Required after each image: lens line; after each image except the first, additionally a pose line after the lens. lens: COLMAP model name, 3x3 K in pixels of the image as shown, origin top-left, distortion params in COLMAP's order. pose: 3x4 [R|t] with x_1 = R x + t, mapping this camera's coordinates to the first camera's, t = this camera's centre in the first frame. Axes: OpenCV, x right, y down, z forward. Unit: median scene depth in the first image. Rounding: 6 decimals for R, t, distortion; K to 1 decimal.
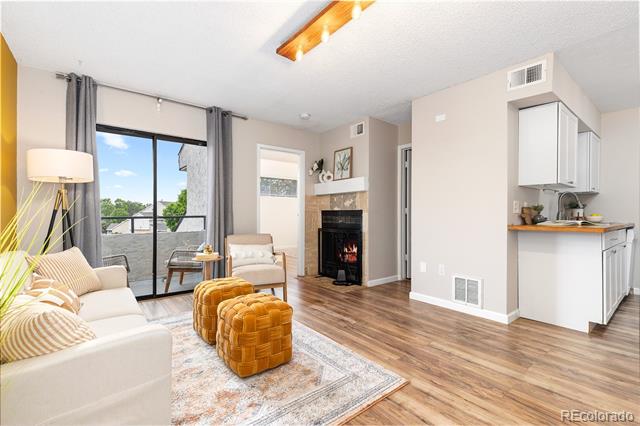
lens RADIAL K [[287.2, 0, 317.6], [0, 287.2, 214.2], [0, 0, 1]] dist [0.011346, -0.001746]
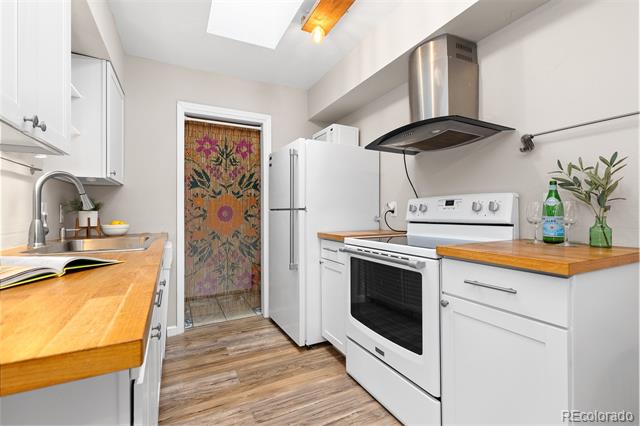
lens RADIAL K [[287.2, 0, 317.5], [0, 287.2, 213.1], [0, 0, 1]] dist [0.011346, -0.001746]
pose [[0.207549, -0.004991, 0.978212, 0.718708], [0.007618, 0.999965, 0.003485, -0.019994], [-0.978195, 0.006728, 0.207580, 0.736283]]
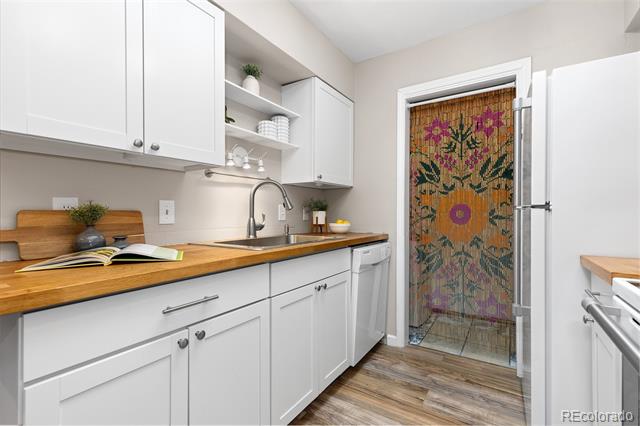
lens RADIAL K [[287.2, 0, 318.1], [0, 287.2, 212.6], [0, 0, 1]] dist [0.011346, -0.001746]
pose [[0.952358, -0.003528, 0.304962, 1.077192], [0.004718, 0.999984, -0.003164, -0.020383], [-0.304945, 0.004452, 0.952359, 0.632361]]
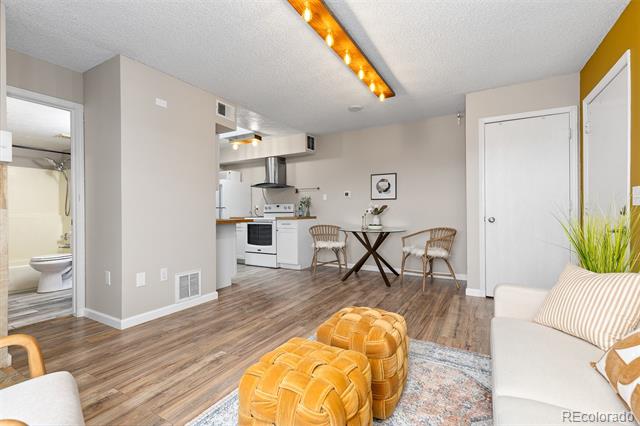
lens RADIAL K [[287.2, 0, 317.6], [0, 287.2, 213.1], [0, 0, 1]] dist [0.011346, -0.001746]
pose [[-0.362934, -0.002862, 0.931810, -0.709600], [0.006335, 0.999965, 0.005538, 0.002481], [-0.931793, 0.007913, -0.362903, 1.087766]]
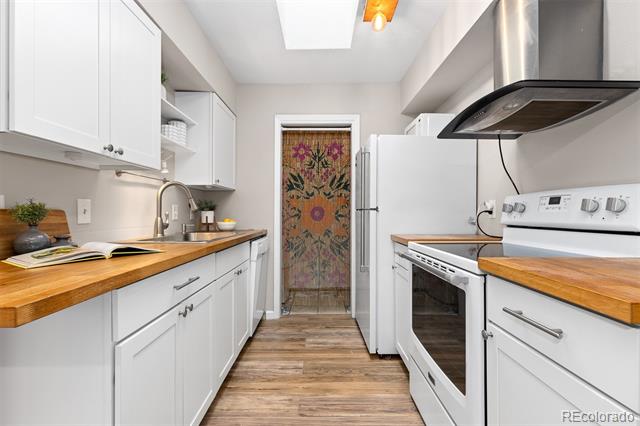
lens RADIAL K [[287.2, 0, 318.6], [0, 287.2, 213.1], [0, 0, 1]] dist [0.011346, -0.001746]
pose [[0.625757, -0.003549, 0.780010, 0.814783], [0.004142, 0.999991, 0.001226, -0.020364], [-0.780007, 0.002464, 0.625766, 0.570956]]
